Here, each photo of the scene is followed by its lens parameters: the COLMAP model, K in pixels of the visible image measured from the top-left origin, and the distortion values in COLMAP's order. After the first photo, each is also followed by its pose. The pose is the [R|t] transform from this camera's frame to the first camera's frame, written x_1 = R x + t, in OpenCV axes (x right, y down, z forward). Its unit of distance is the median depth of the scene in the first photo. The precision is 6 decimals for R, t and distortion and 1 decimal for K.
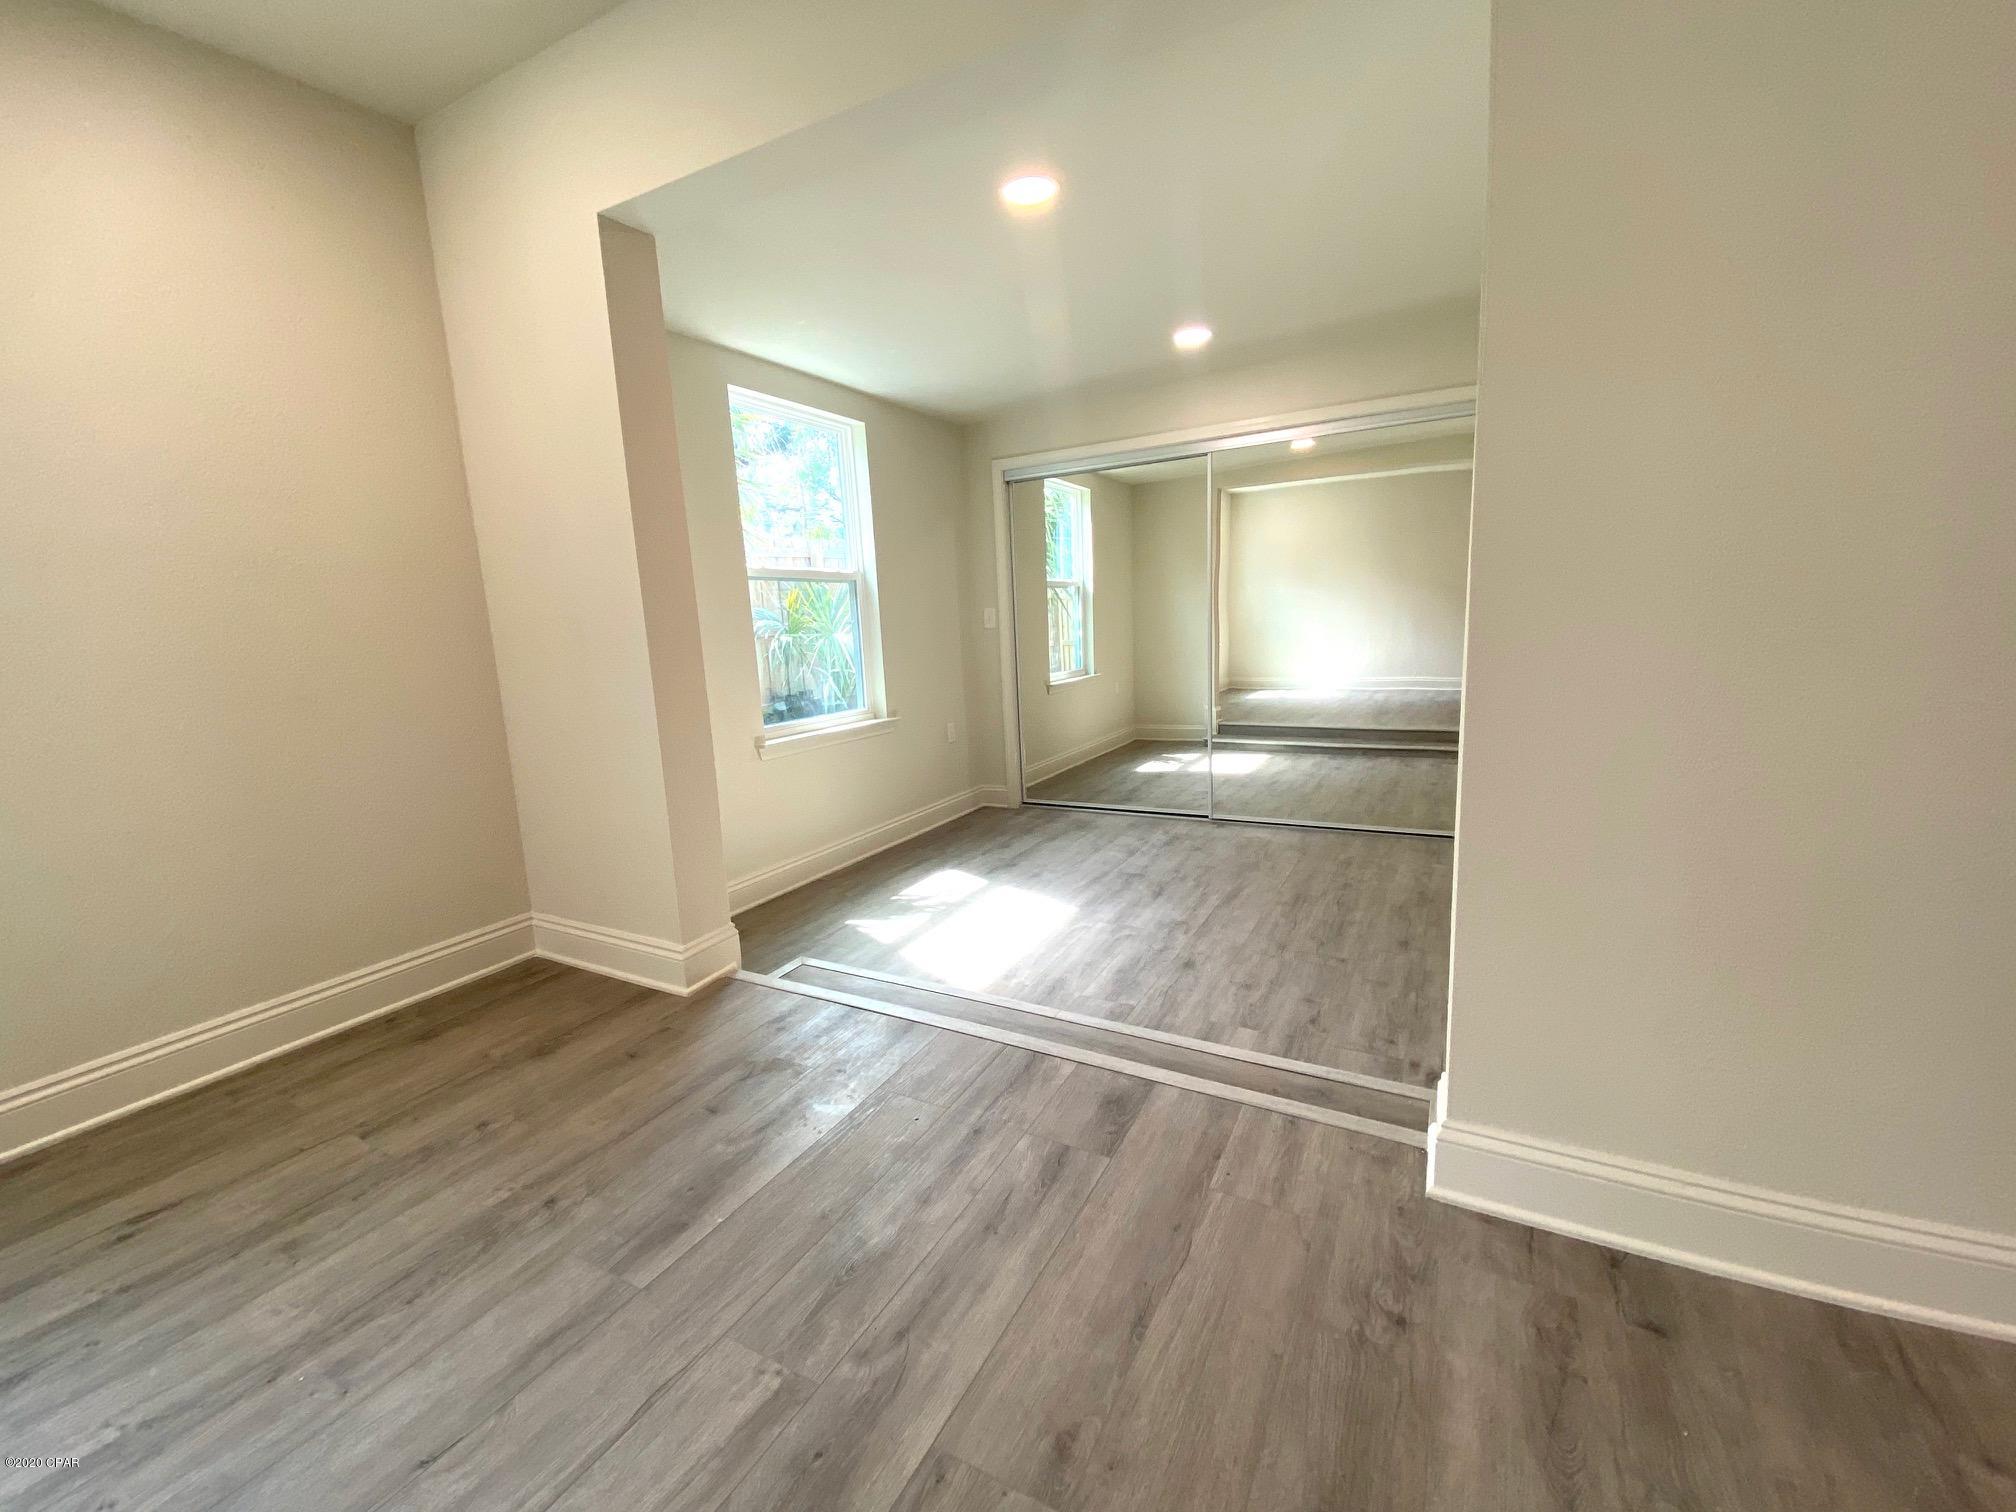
lens RADIAL K [[833.1, 0, 1003.1], [0, 833.1, 754.5], [0, 0, 1]] dist [0.034538, -0.028085]
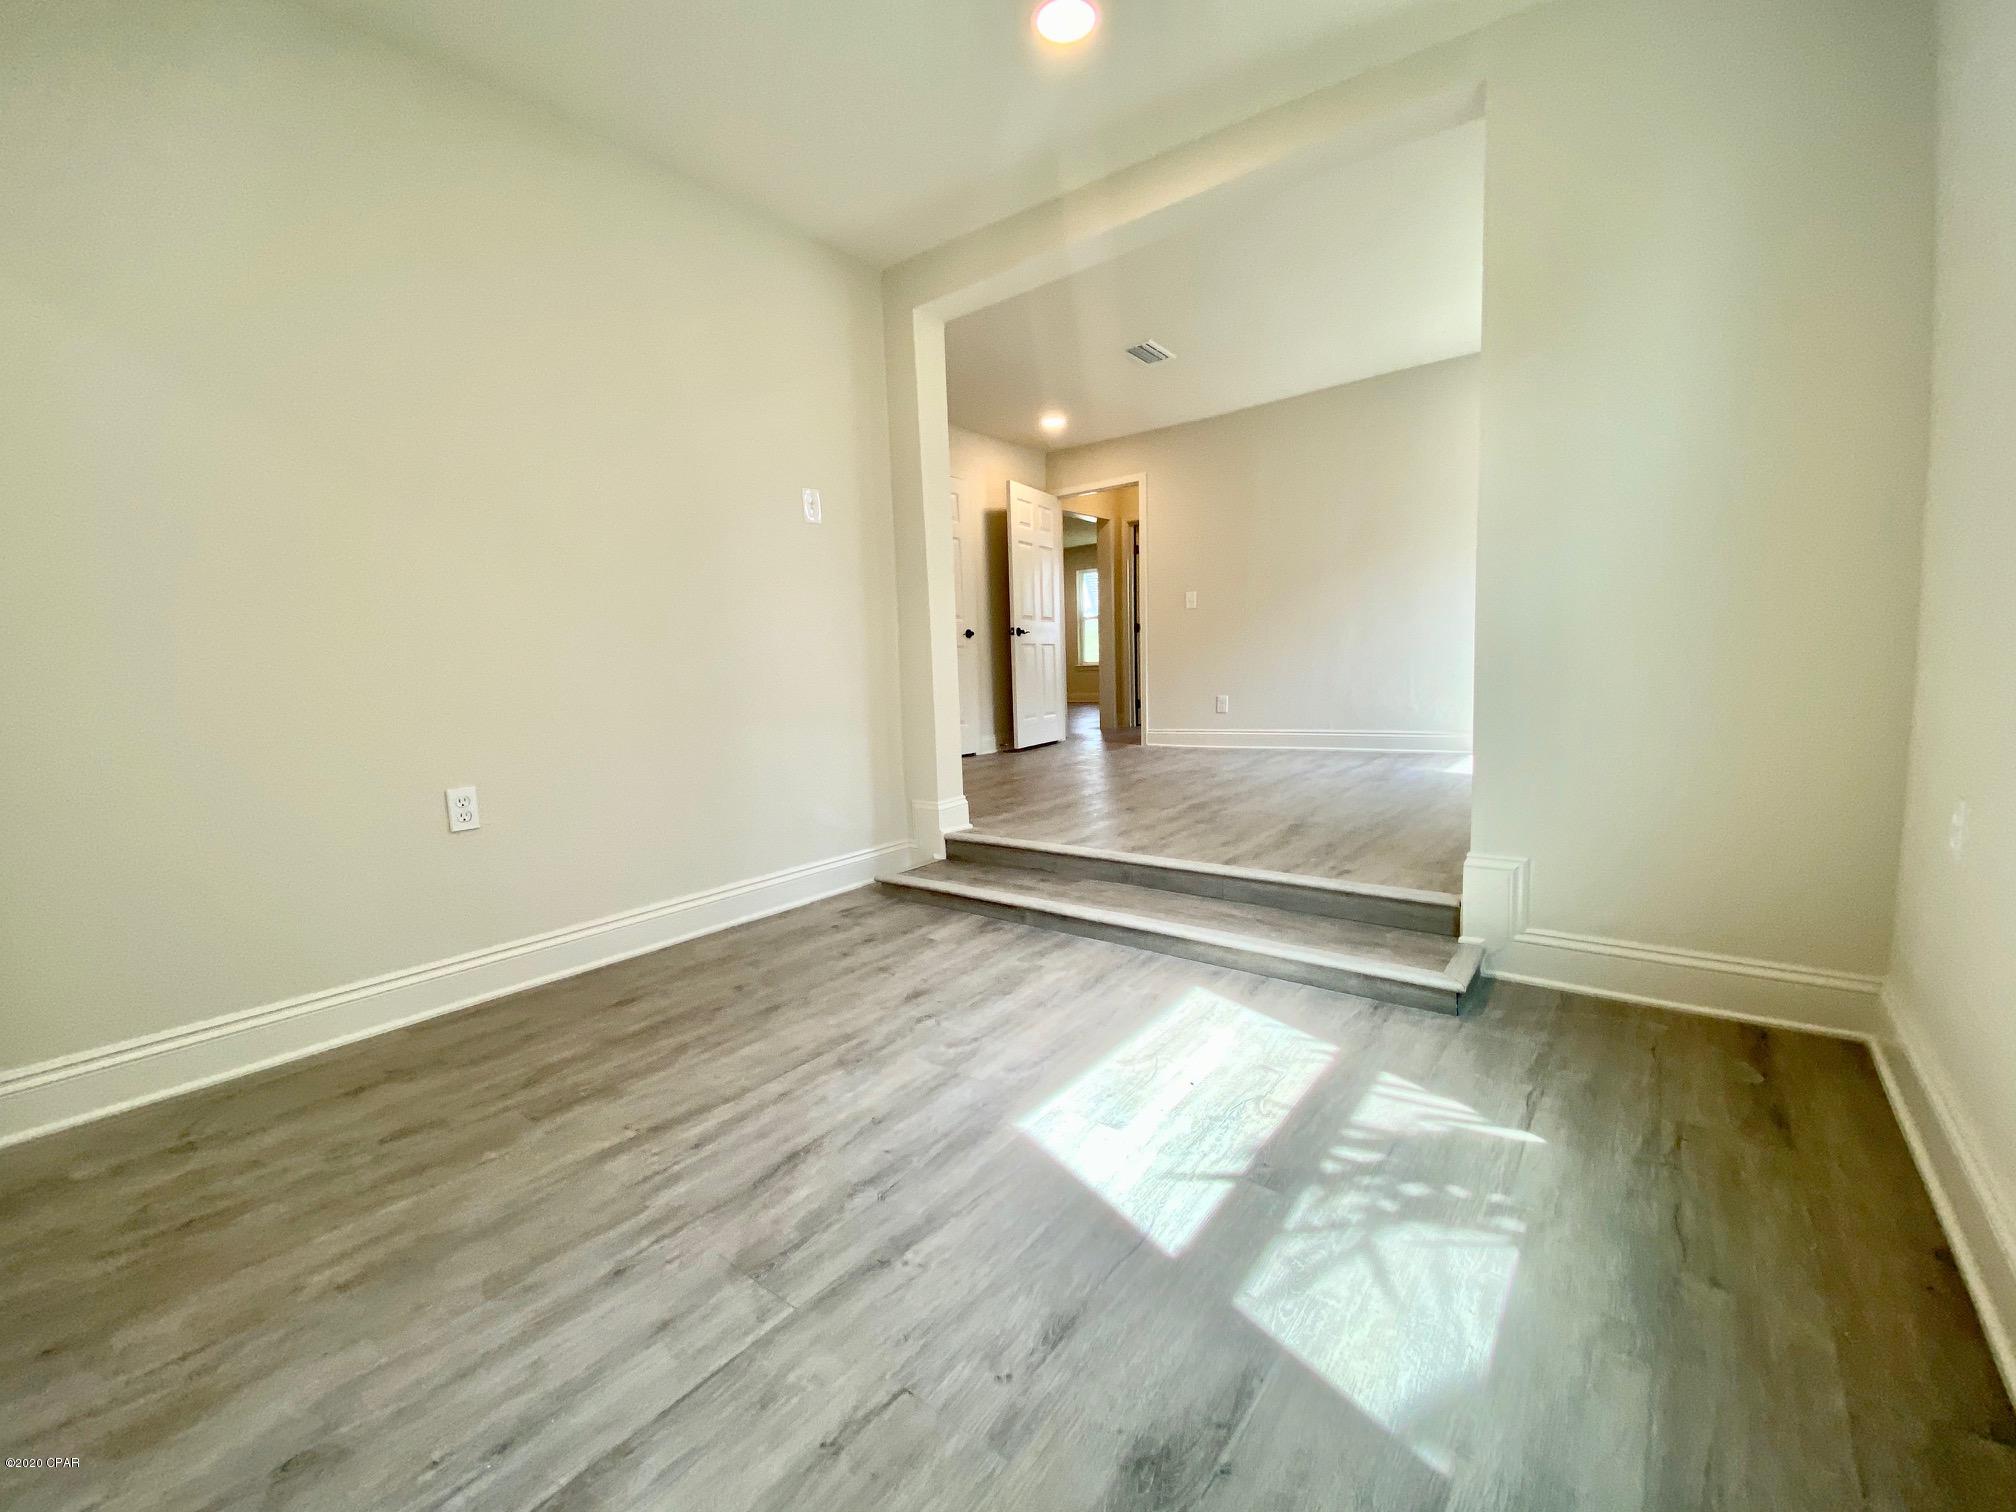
lens RADIAL K [[833.1, 0, 1003.1], [0, 833.1, 754.5], [0, 0, 1]] dist [0.034538, -0.028085]
pose [[-0.983782, 0.066019, 0.166778, -0.001556], [0.109036, 0.958396, 0.263796, -0.155532], [-0.142424, 0.277703, -0.950051, 1.638990]]
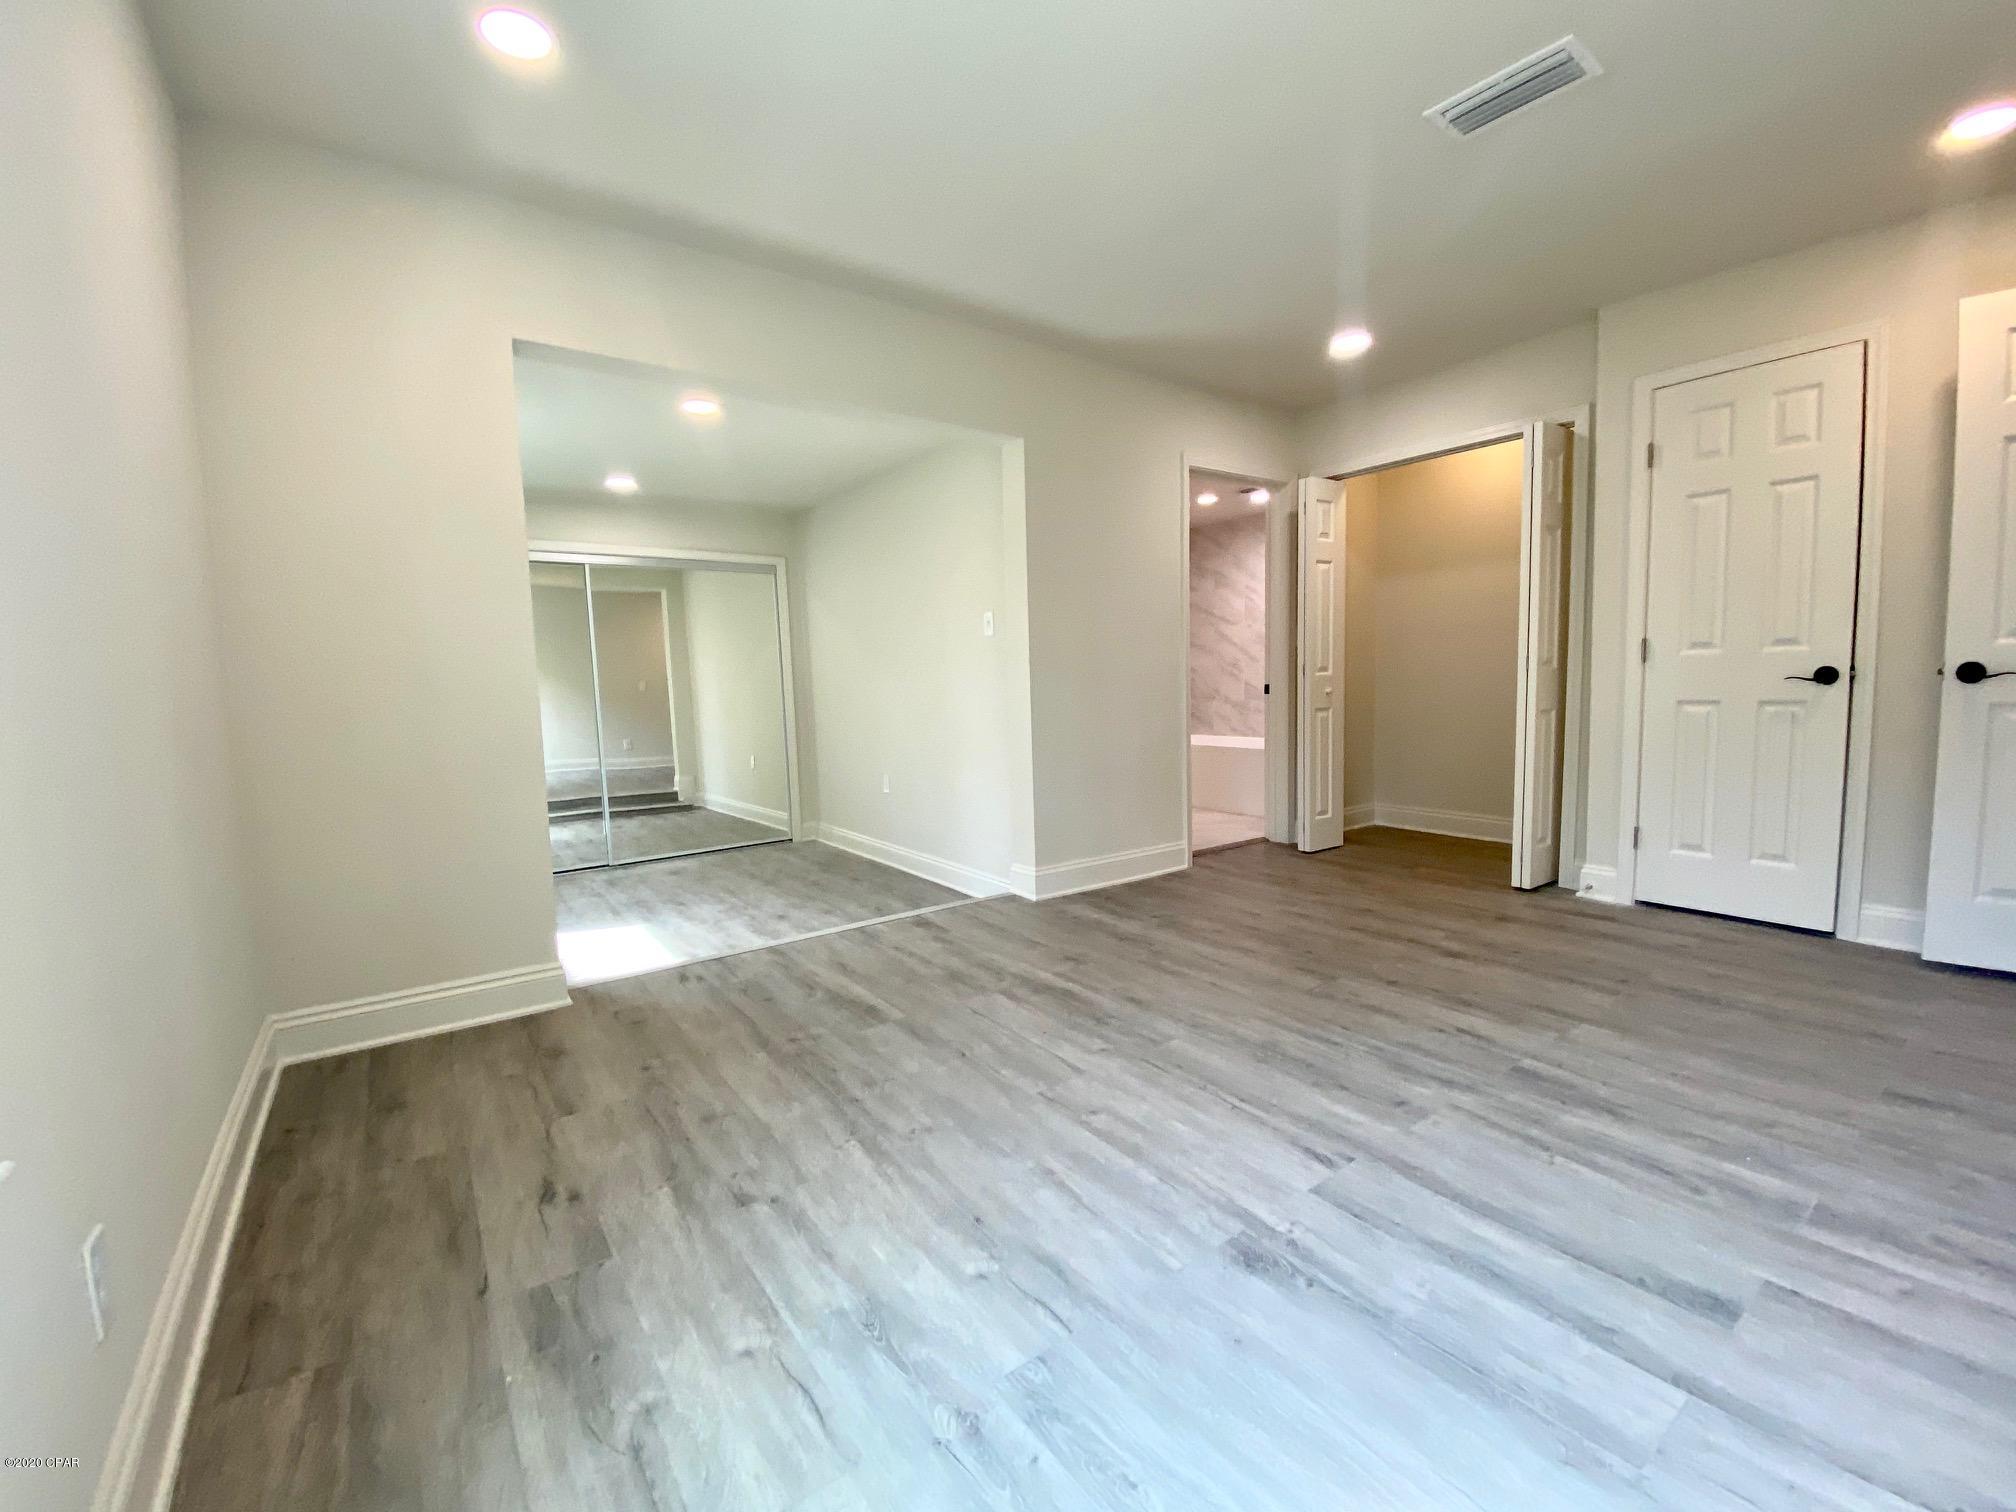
lens RADIAL K [[833.1, 0, 1003.1], [0, 833.1, 754.5], [0, 0, 1]] dist [0.034538, -0.028085]
pose [[0.424697, -0.047127, 0.904108, -0.939913], [0.162435, 0.986405, -0.024886, 0.064576], [-0.890644, 0.157427, 0.426578, -0.040102]]
